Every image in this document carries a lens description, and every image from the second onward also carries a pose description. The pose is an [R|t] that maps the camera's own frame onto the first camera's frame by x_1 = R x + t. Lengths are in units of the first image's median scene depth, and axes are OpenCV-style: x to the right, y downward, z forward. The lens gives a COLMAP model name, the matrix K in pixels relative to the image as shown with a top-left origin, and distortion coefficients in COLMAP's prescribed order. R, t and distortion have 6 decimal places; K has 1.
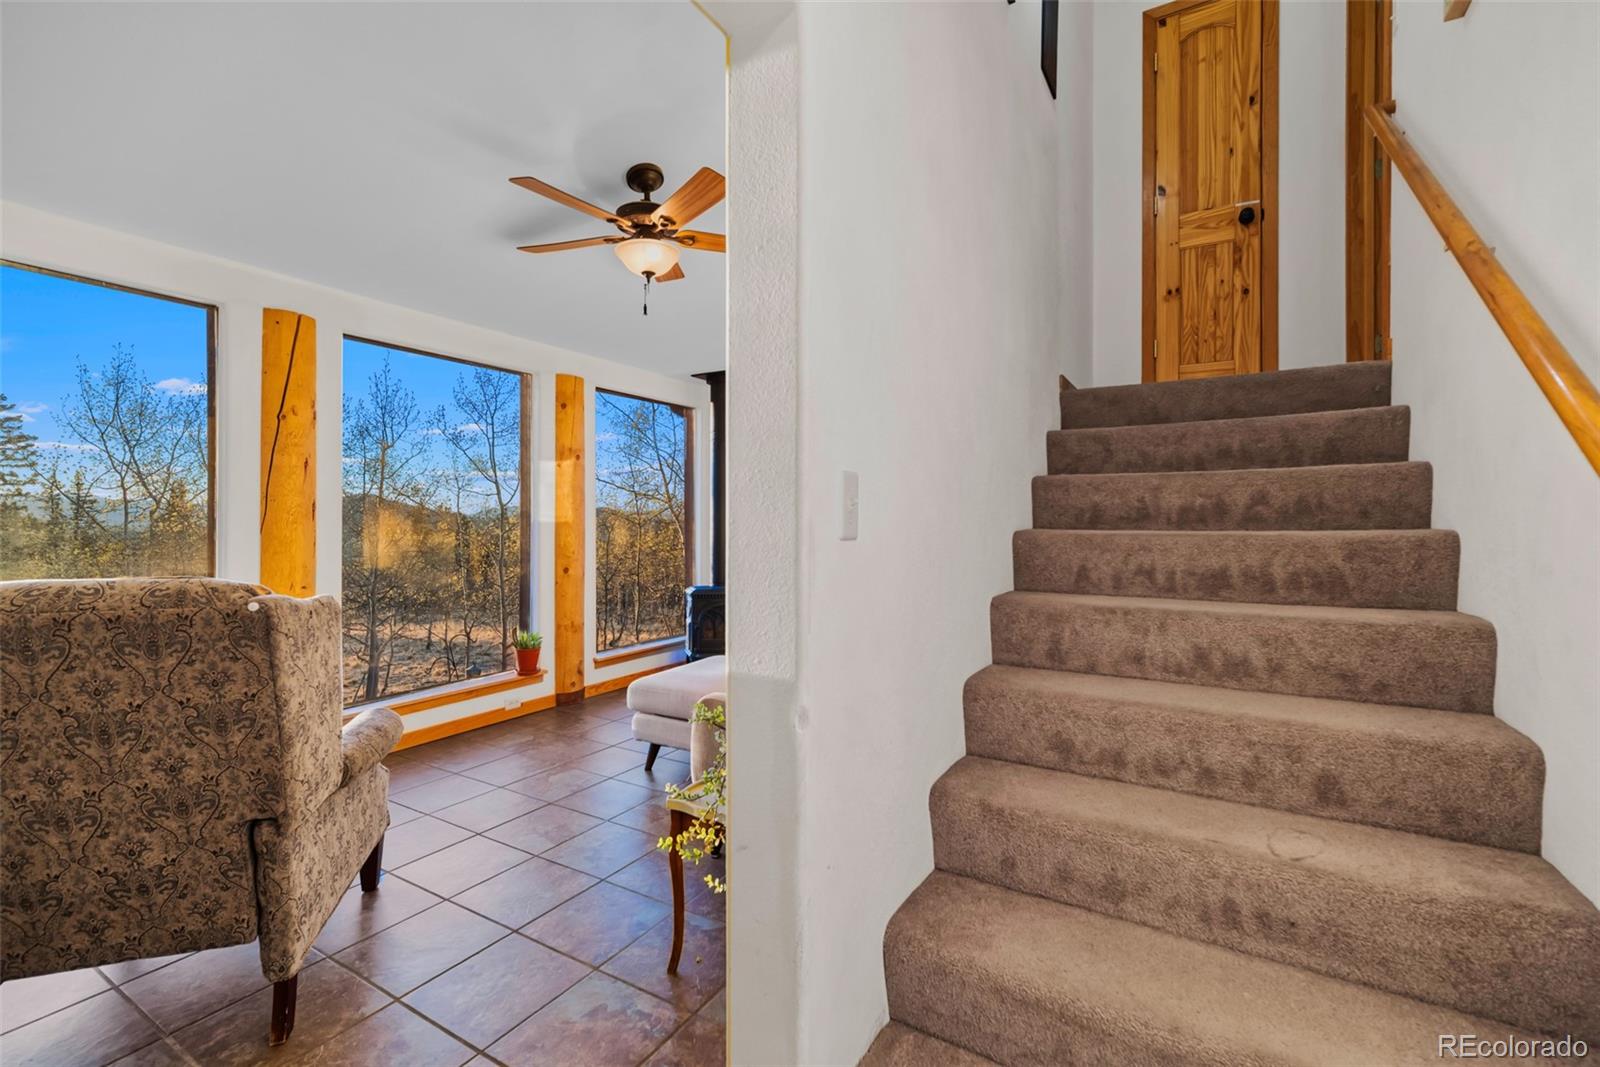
lens RADIAL K [[693.7, 0, 802.2], [0, 693.7, 521.8], [0, 0, 1]] dist [0.009720, -0.000246]
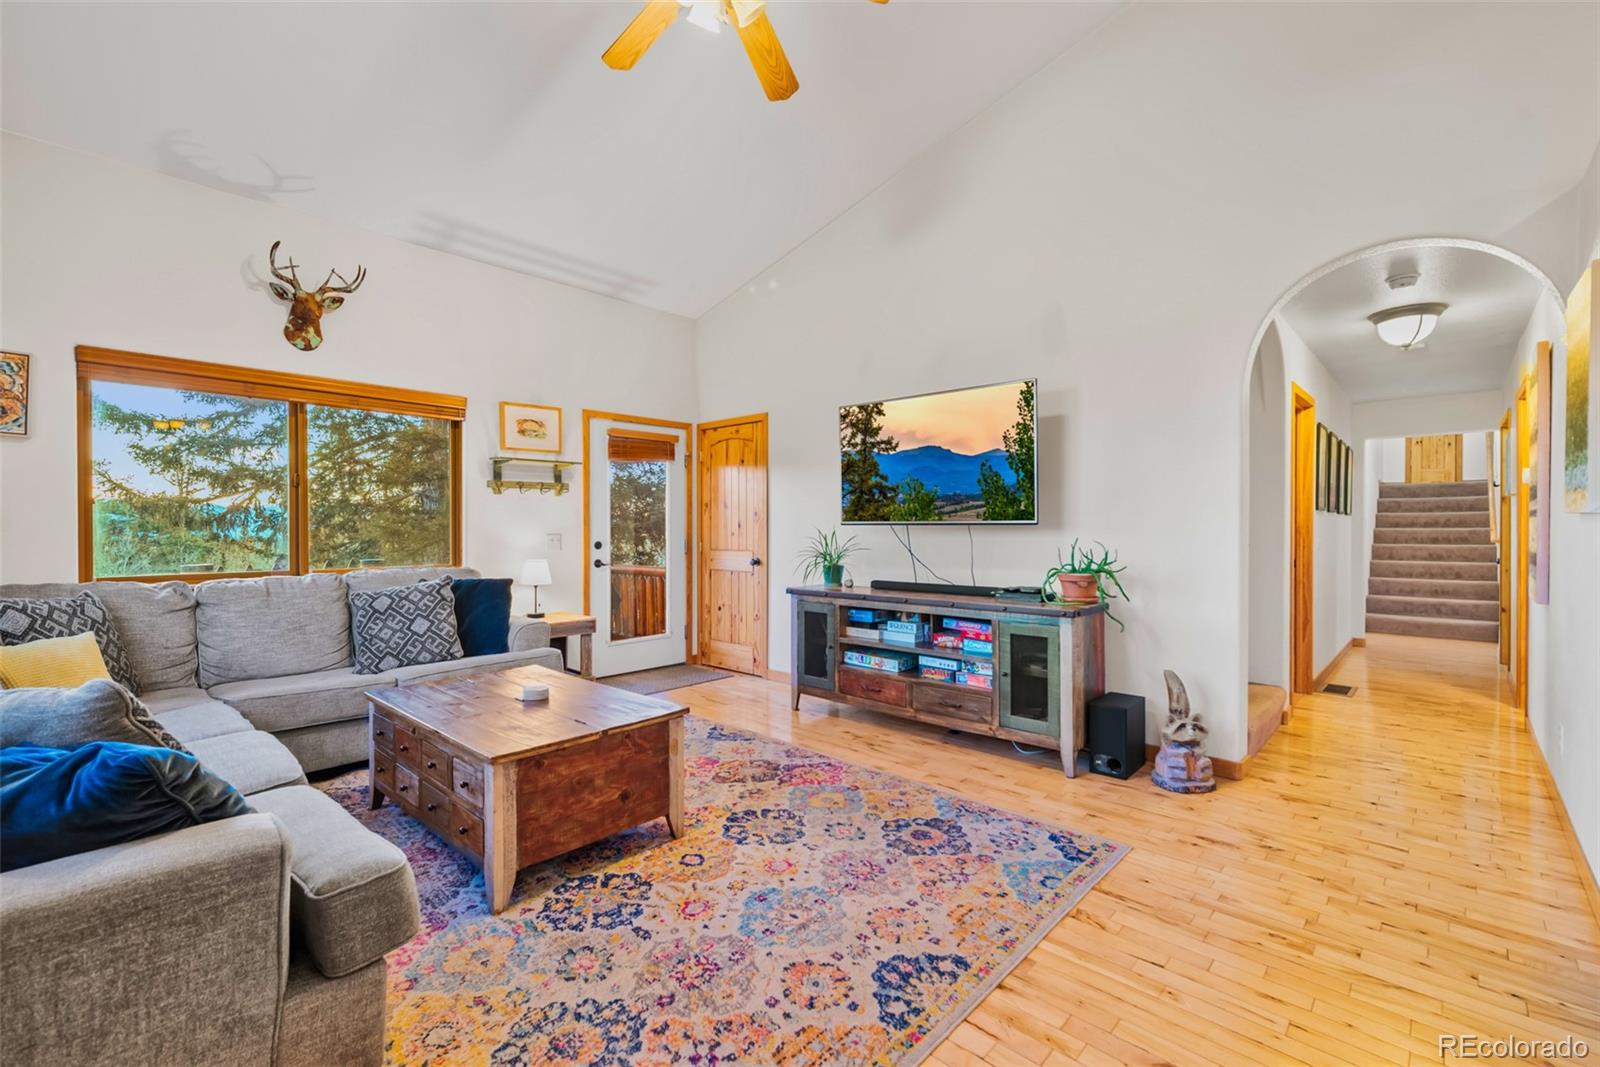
lens RADIAL K [[693.7, 0, 798.8], [0, 693.7, 529.8], [0, 0, 1]] dist [0.009720, -0.000246]
pose [[0.978152, 0.003837, -0.207857, -1.146231], [-0.001947, 0.999955, 0.009297, -0.004624], [0.207883, -0.008689, 0.978115, -1.969822]]
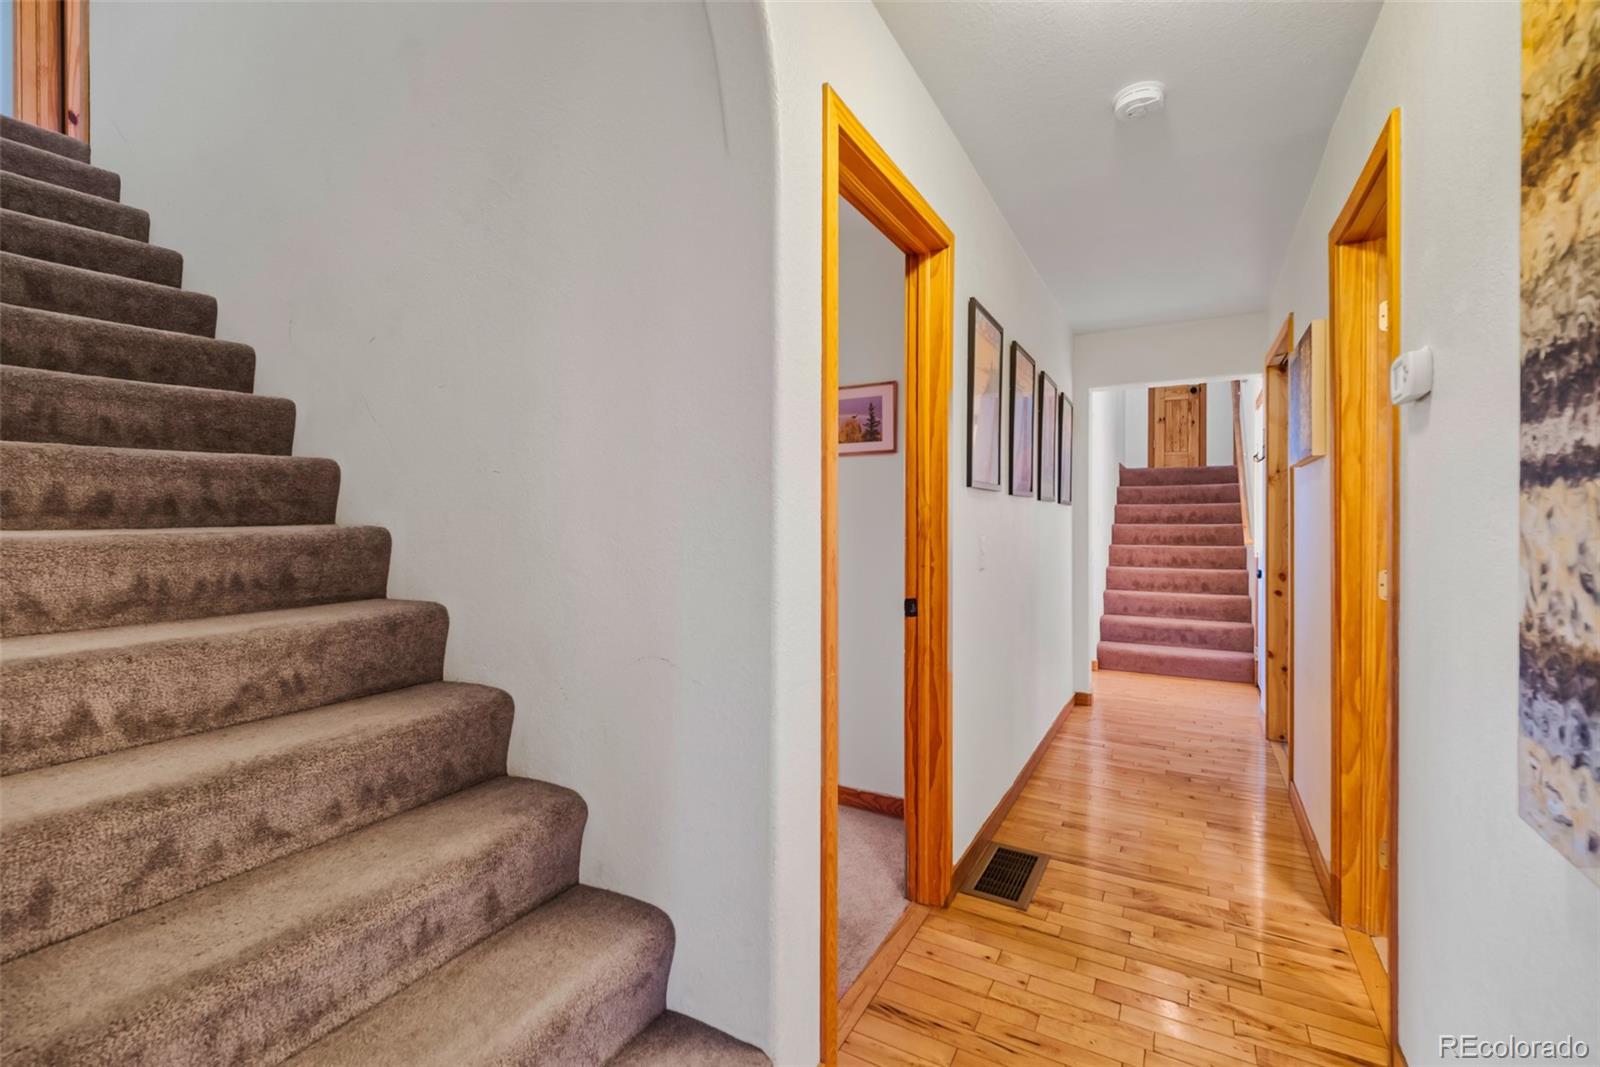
lens RADIAL K [[693.7, 0, 796.7], [0, 693.7, 521.8], [0, 0, 1]] dist [0.009720, -0.000246]
pose [[0.999594, 0.003798, 0.028236, -0.638434], [-0.003923, 0.999983, 0.004380, -0.002807], [-0.028219, -0.004489, 0.999592, -1.094486]]
